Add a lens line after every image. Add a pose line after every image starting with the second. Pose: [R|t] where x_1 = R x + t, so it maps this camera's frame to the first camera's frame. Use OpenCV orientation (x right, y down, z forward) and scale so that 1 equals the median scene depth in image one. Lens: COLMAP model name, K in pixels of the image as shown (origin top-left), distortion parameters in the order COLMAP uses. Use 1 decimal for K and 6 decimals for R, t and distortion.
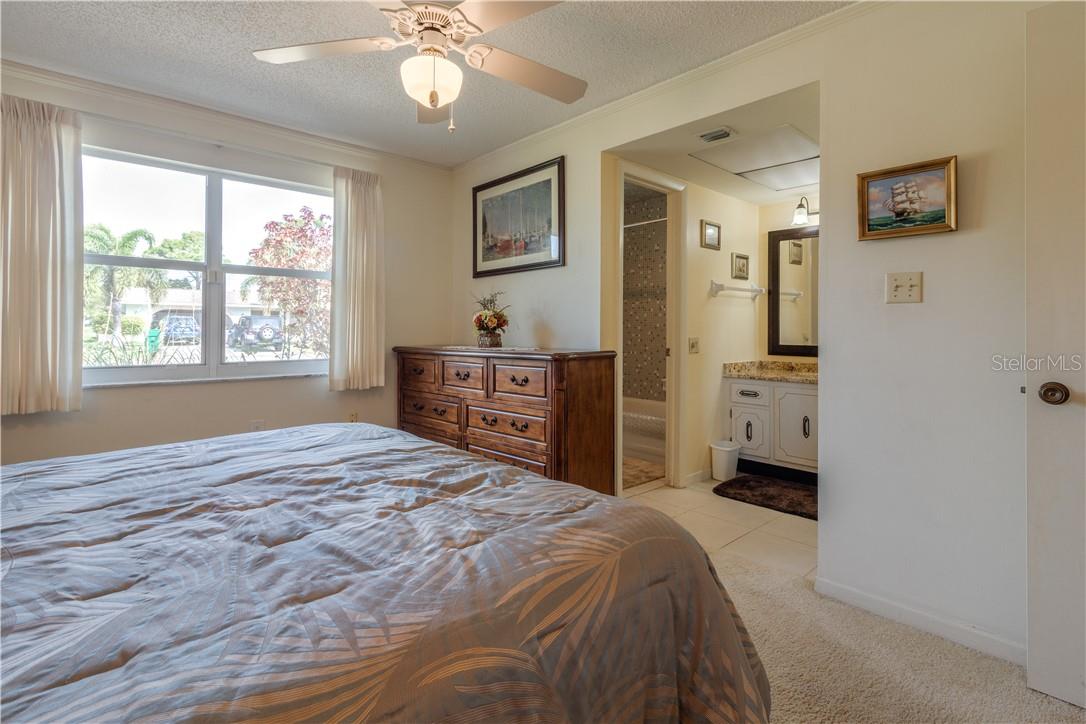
lens RADIAL K [[523.3, 0, 543.9], [0, 523.3, 323.2], [0, 0, 1]] dist [-0.001062, -0.000238]
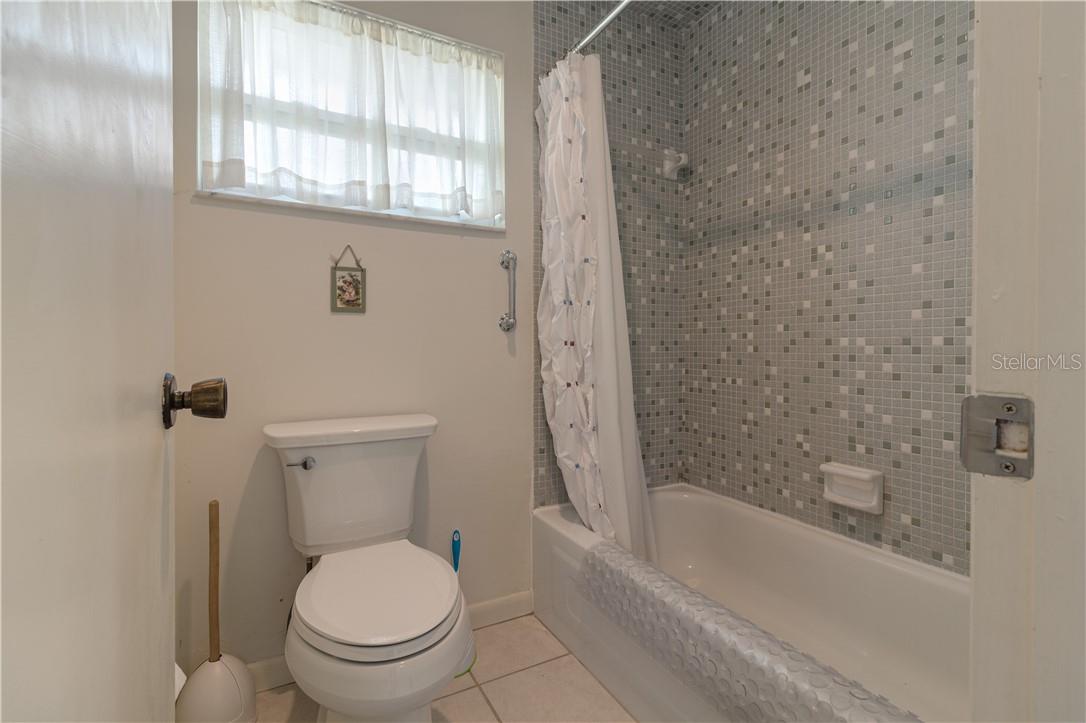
lens RADIAL K [[508.0, 0, 544.4], [0, 508.0, 349.7], [0, 0, 1]] dist [0.001423, 0.000262]
pose [[0.972205, -0.001983, -0.234124, 0.126658], [0.005579, 0.999876, 0.014697, 0.027338], [0.234066, -0.015595, 0.972096, 0.625837]]
